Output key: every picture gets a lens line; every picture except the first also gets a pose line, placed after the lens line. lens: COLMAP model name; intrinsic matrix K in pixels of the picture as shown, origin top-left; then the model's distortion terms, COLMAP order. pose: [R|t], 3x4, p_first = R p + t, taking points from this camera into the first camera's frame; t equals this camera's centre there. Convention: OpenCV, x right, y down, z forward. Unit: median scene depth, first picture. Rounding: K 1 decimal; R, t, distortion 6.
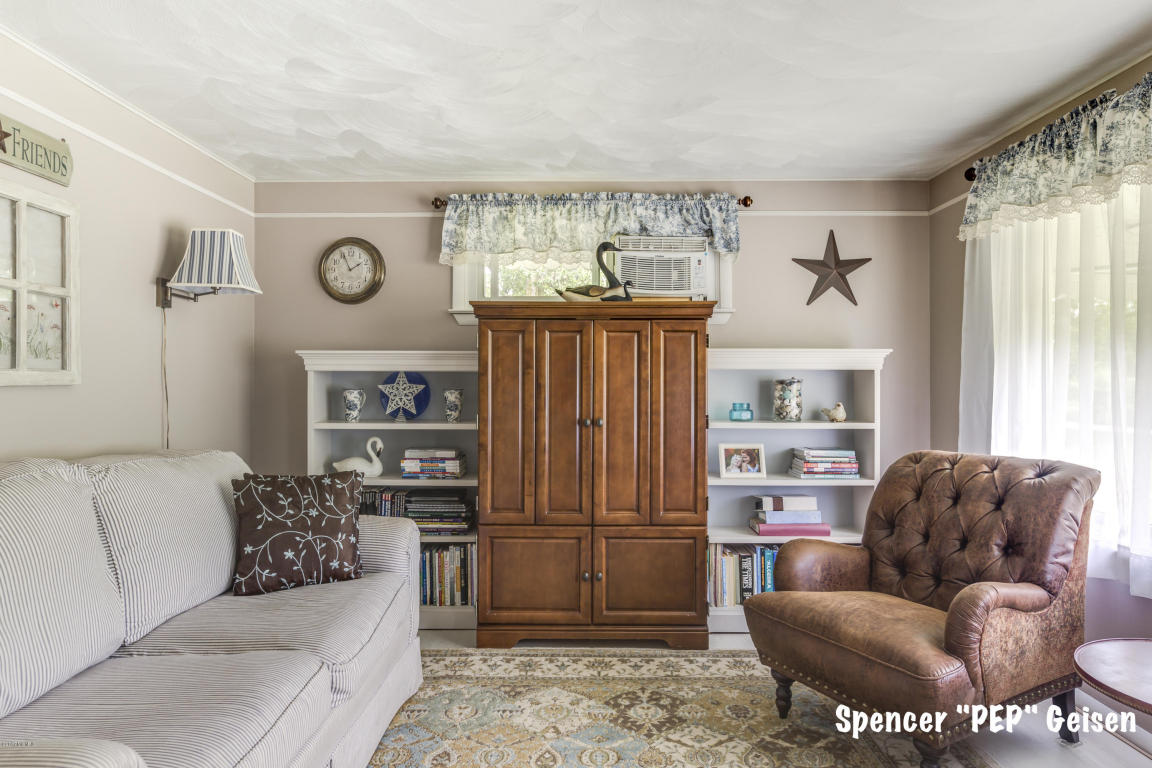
lens RADIAL K [[740.4, 0, 575.1], [0, 740.4, 375.8], [0, 0, 1]] dist [-0.003273, 0.000100]
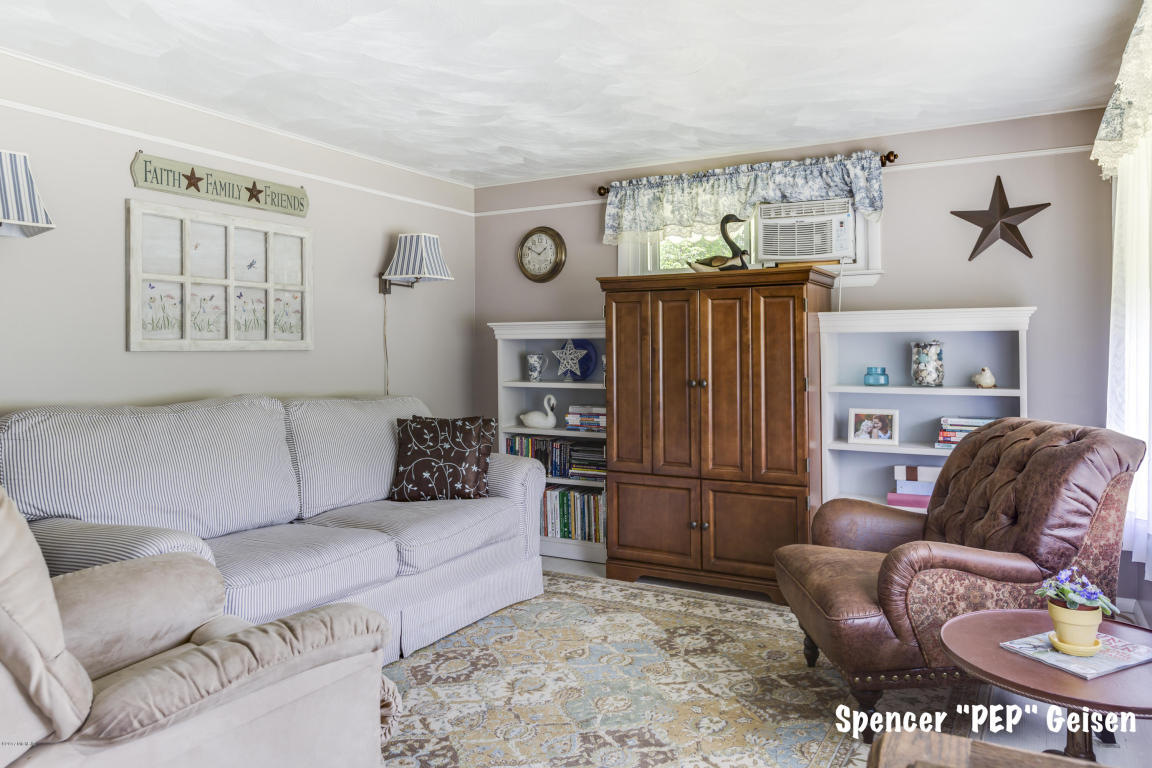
lens RADIAL K [[798.4, 0, 575.2], [0, 798.4, 338.1], [0, 0, 1]] dist [-0.005750, -0.001617]
pose [[0.877738, -0.013102, -0.478963, 0.422088], [0.008509, 0.999895, -0.011760, 0.008515], [0.479066, 0.006246, 0.877757, -0.114602]]
